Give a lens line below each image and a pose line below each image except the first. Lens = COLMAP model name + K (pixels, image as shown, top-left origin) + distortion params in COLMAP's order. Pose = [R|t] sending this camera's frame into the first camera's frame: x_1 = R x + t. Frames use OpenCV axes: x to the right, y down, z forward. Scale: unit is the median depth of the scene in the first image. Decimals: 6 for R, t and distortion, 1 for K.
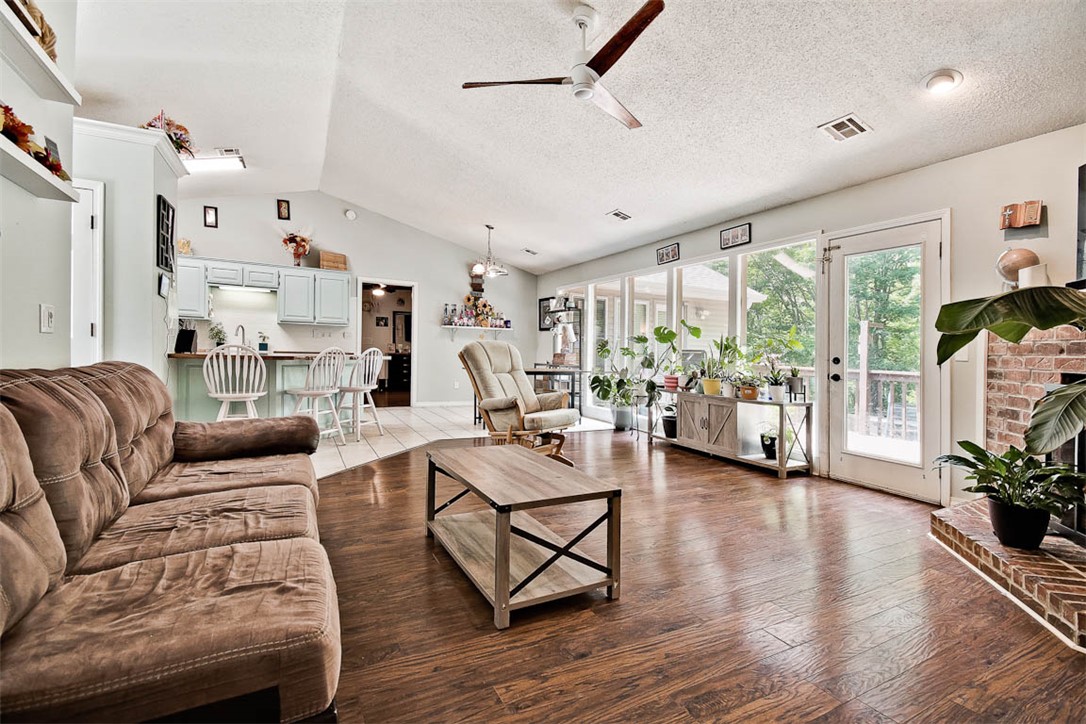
lens RADIAL K [[480.6, 0, 548.4], [0, 480.6, 356.9], [0, 0, 1]] dist [-0.018621, -0.002672]
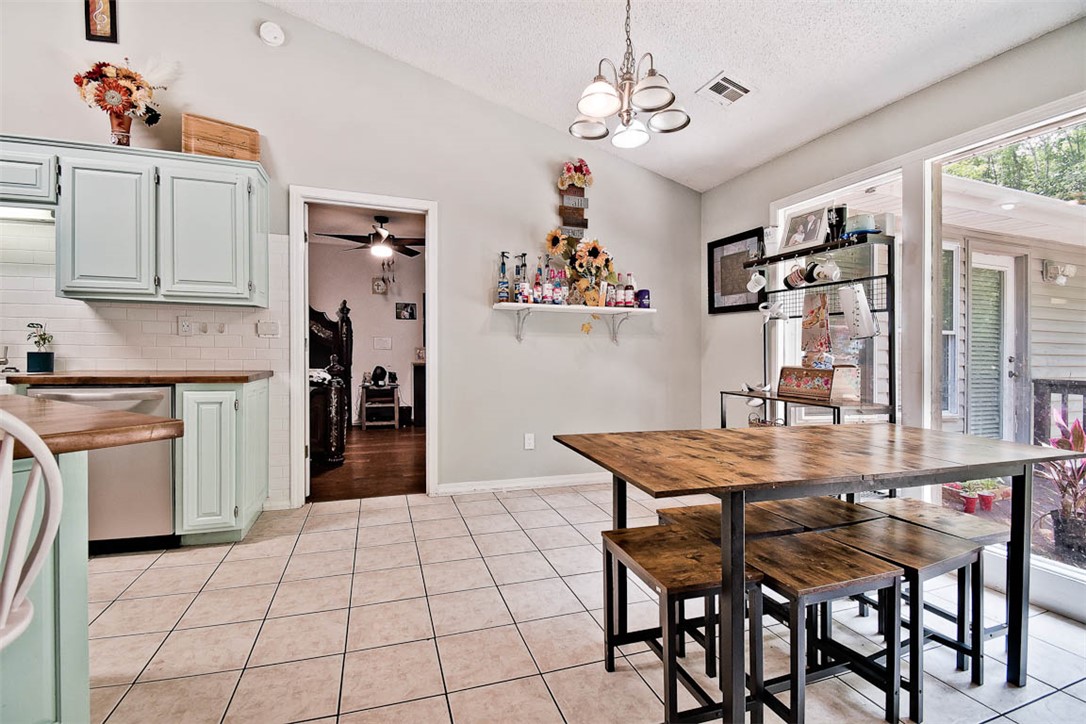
lens RADIAL K [[480.6, 0, 539.4], [0, 480.6, 356.3], [0, 0, 1]] dist [-0.018621, -0.002672]
pose [[0.988141, -0.010160, -0.153213, -0.116250], [0.009706, 0.999946, -0.003713, -0.016188], [0.153242, 0.002181, 0.988186, 0.581032]]
